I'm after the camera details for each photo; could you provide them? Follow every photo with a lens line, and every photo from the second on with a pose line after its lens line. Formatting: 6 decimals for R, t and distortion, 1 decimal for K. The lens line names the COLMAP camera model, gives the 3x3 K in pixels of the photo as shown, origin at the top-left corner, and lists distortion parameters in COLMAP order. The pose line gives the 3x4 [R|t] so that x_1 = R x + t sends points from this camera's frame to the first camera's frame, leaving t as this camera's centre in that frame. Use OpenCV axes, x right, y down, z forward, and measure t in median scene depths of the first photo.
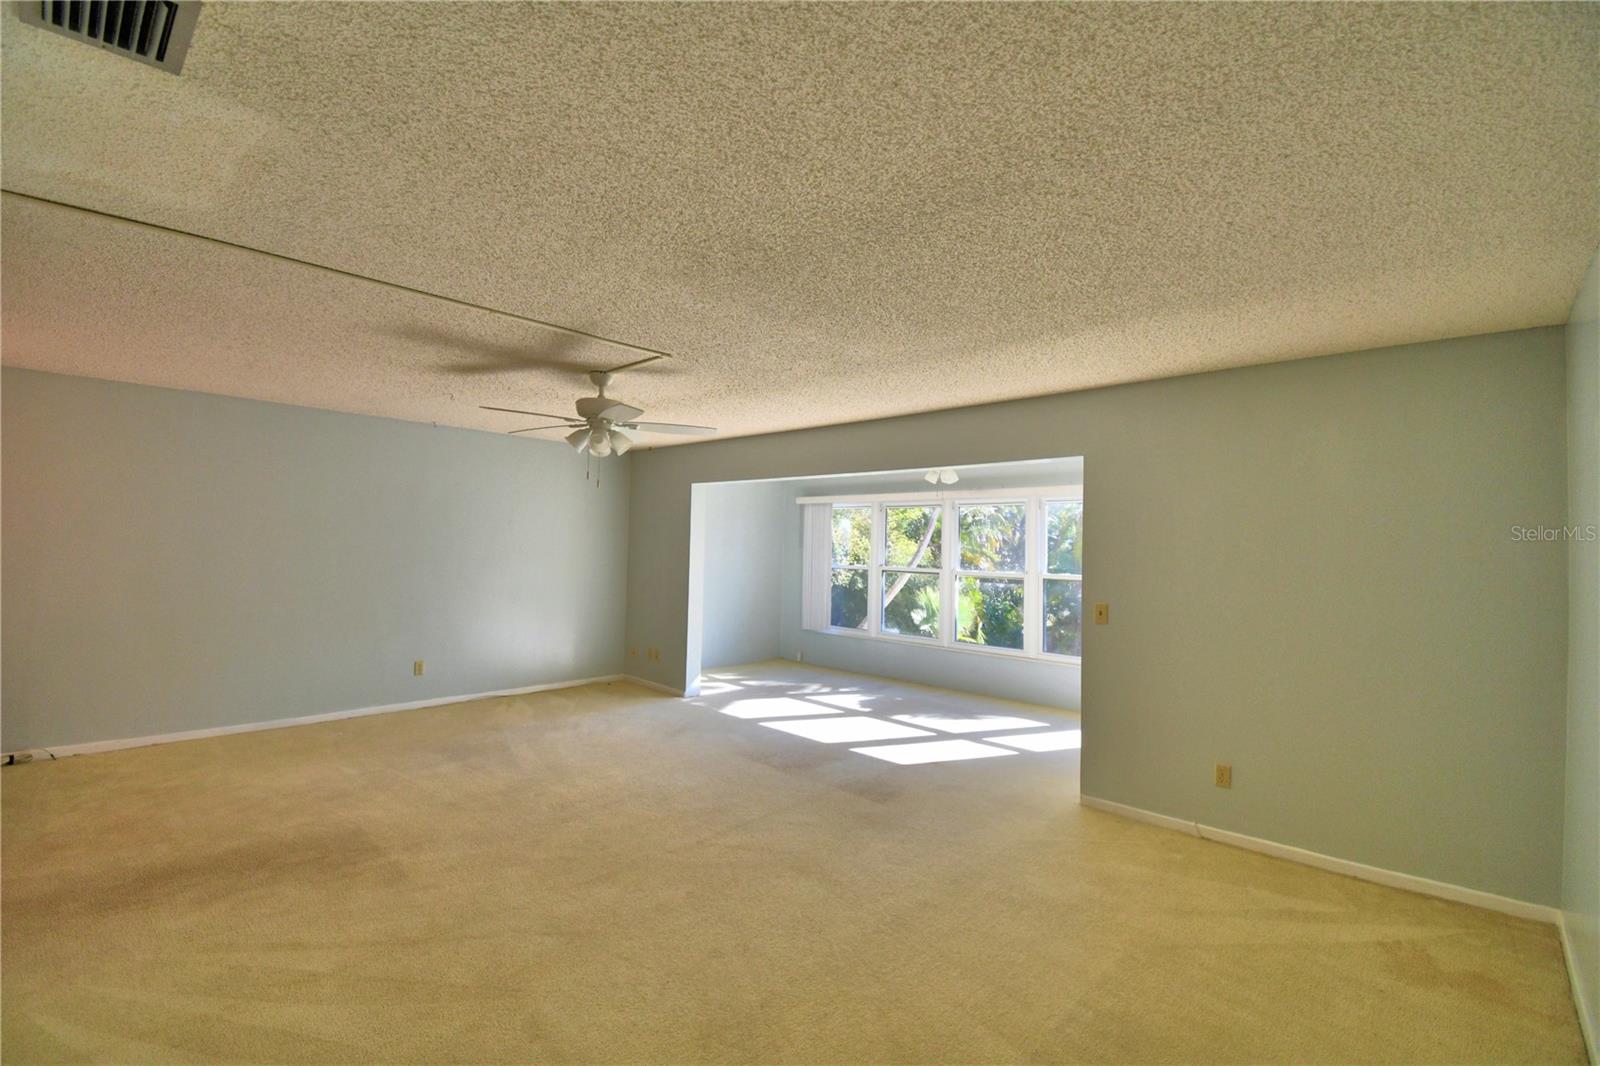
lens RADIAL K [[703.6, 0, 783.5], [0, 703.6, 528.0], [0, 0, 1]] dist [0.019056, -0.024952]
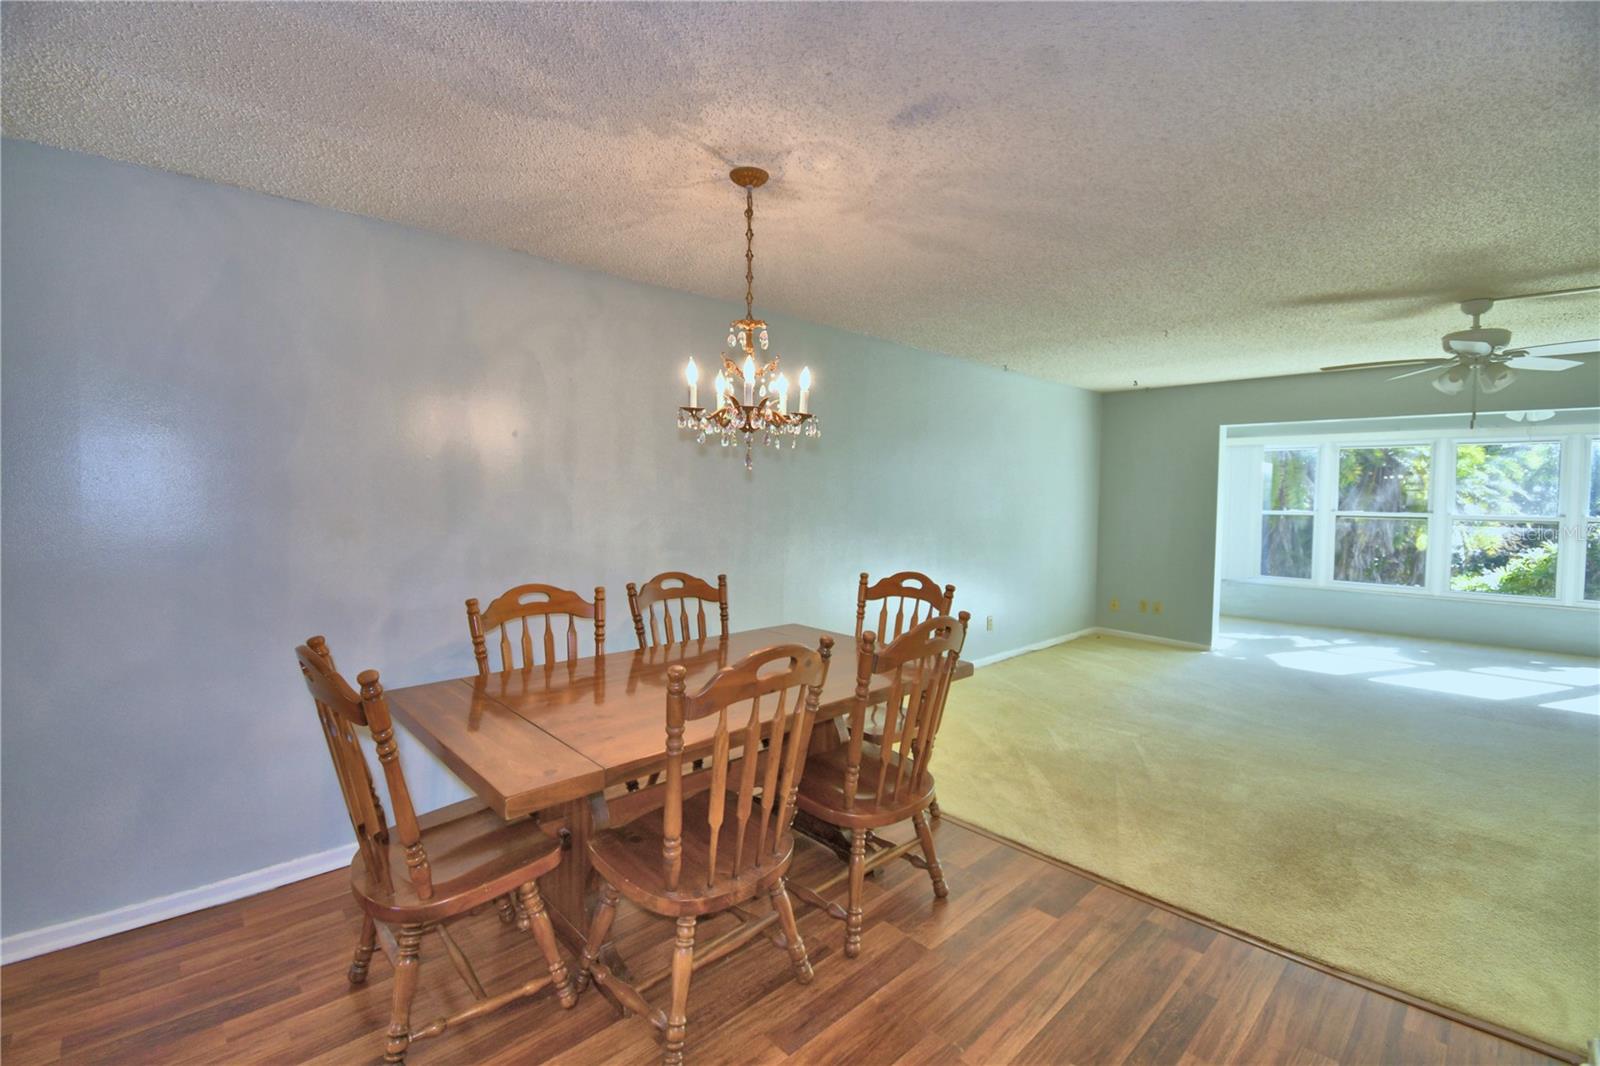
lens RADIAL K [[698.5, 0, 795.6], [0, 698.5, 525.8], [0, 0, 1]] dist [0.018461, -0.024174]
pose [[0.998368, -0.016246, -0.054742, -0.577065], [0.019968, 0.997476, 0.068145, -0.005130], [0.053497, -0.069127, 0.996172, 0.028284]]
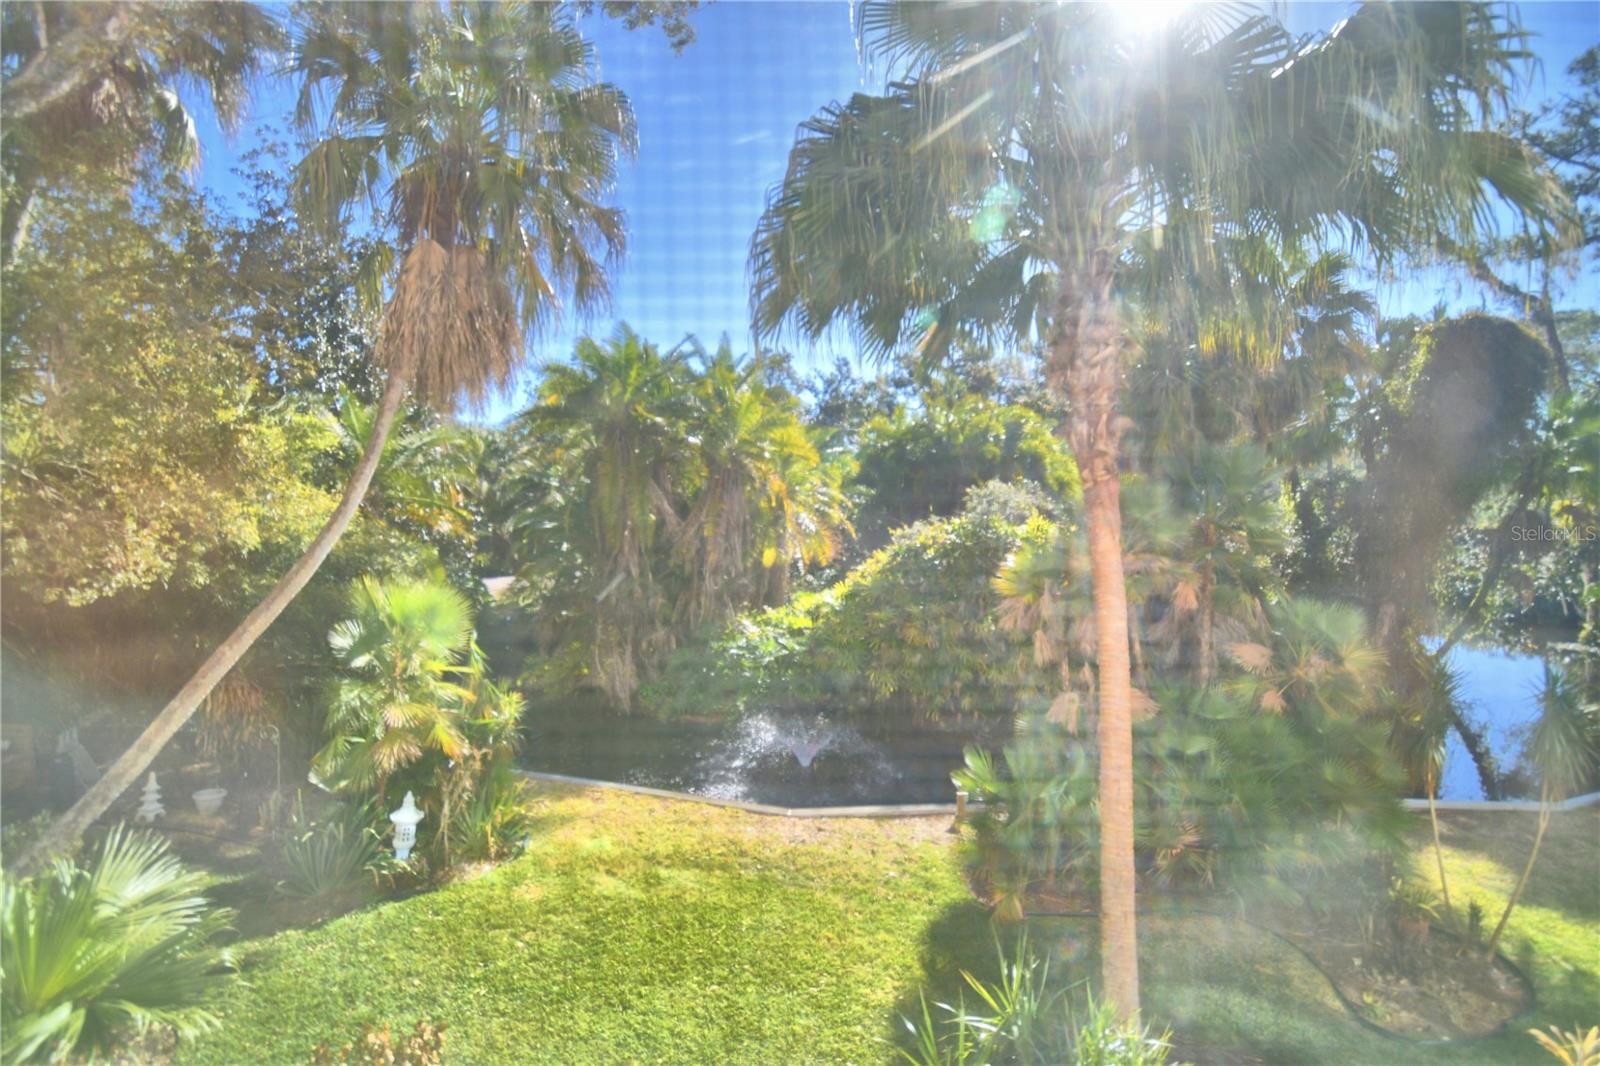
lens RADIAL K [[737.1, 0, 808.9], [0, 737.1, 509.7], [0, 0, 1]] dist [0.002338, -0.014968]
pose [[0.712575, -0.023430, 0.701205, 0.182738], [-0.000539, 0.999424, 0.033942, 0.057109], [-0.701596, -0.024564, 0.712151, 1.161194]]
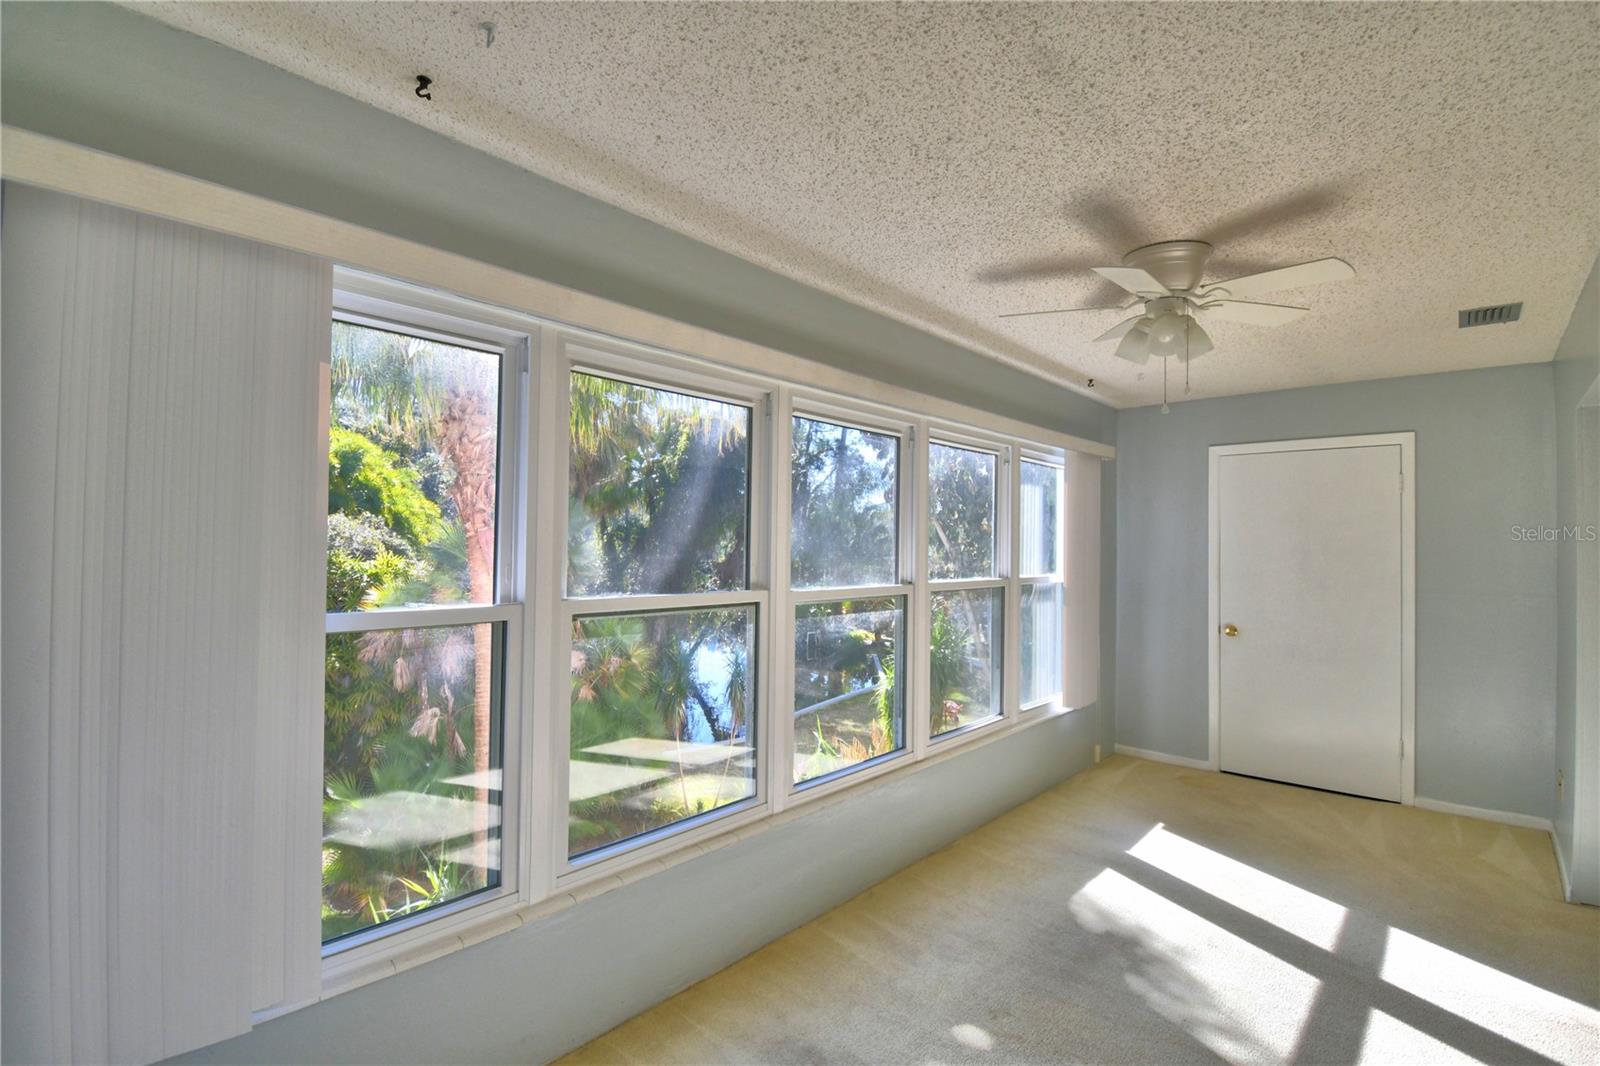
lens RADIAL K [[747.1, 0, 786.1], [0, 747.1, 531.1], [0, 0, 1]] dist [0.002157, 0.000048]
pose [[-0.032229, -0.002187, 0.999478, -0.145974], [-0.041983, 0.999118, 0.000833, 0.031543], [-0.998598, -0.041934, -0.032293, 1.097874]]
